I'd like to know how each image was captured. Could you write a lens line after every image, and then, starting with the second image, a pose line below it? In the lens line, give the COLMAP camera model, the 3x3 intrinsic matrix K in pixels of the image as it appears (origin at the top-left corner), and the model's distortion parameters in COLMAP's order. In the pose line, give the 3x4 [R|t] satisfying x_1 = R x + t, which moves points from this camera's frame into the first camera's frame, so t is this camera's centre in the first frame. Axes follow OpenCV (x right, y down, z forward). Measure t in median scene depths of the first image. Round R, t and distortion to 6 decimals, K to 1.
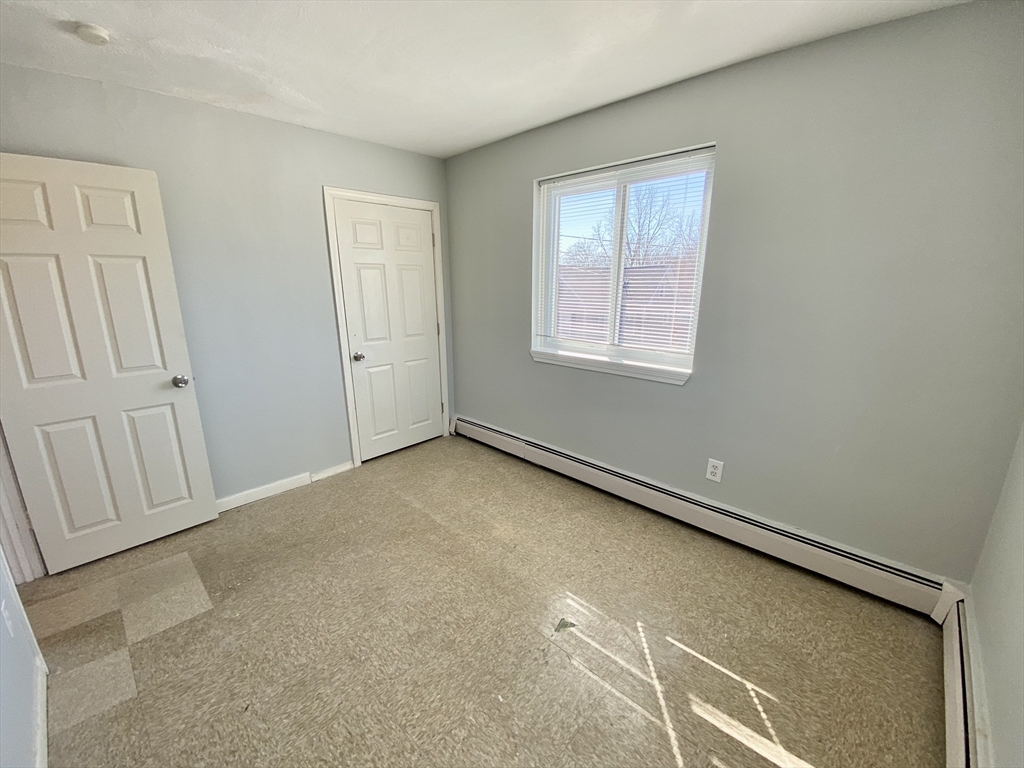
lens RADIAL K [[410.8, 0, 512.9], [0, 410.8, 387.3], [0, 0, 1]] dist [0.030075, -0.023847]
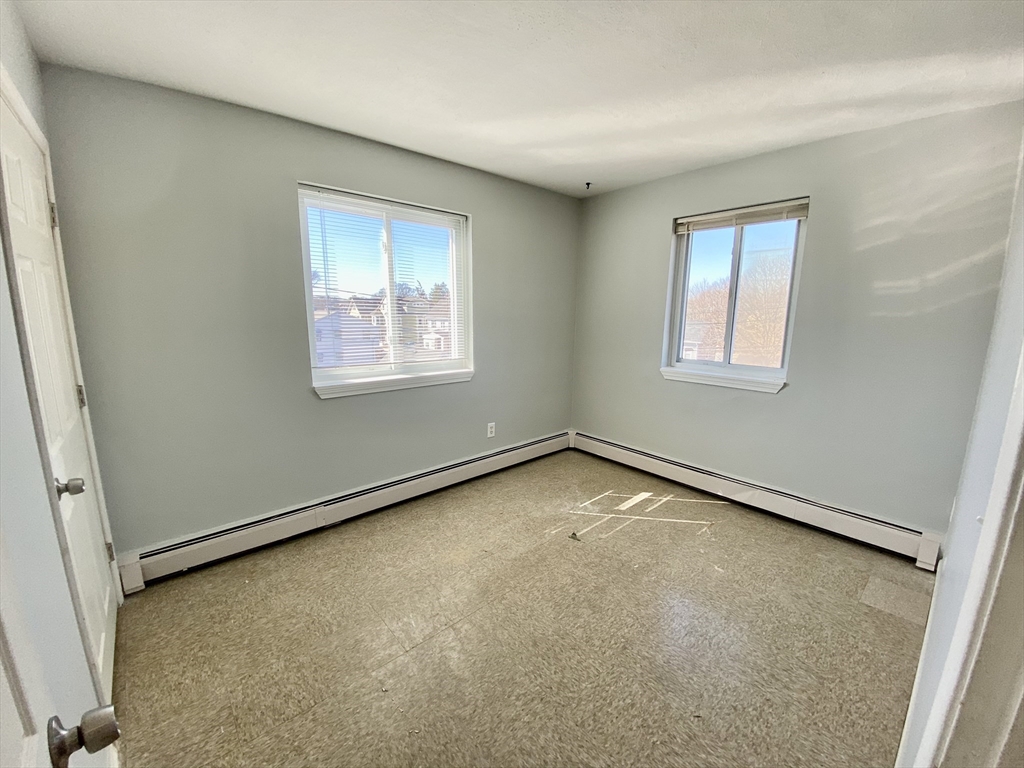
lens RADIAL K [[410.8, 0, 512.9], [0, 410.8, 387.3], [0, 0, 1]] dist [0.030075, -0.023847]
pose [[0.095389, -0.189467, 0.977243, -1.294862], [0.239050, 0.957351, 0.162277, -0.237715], [-0.966311, 0.218130, 0.136612, 0.946392]]
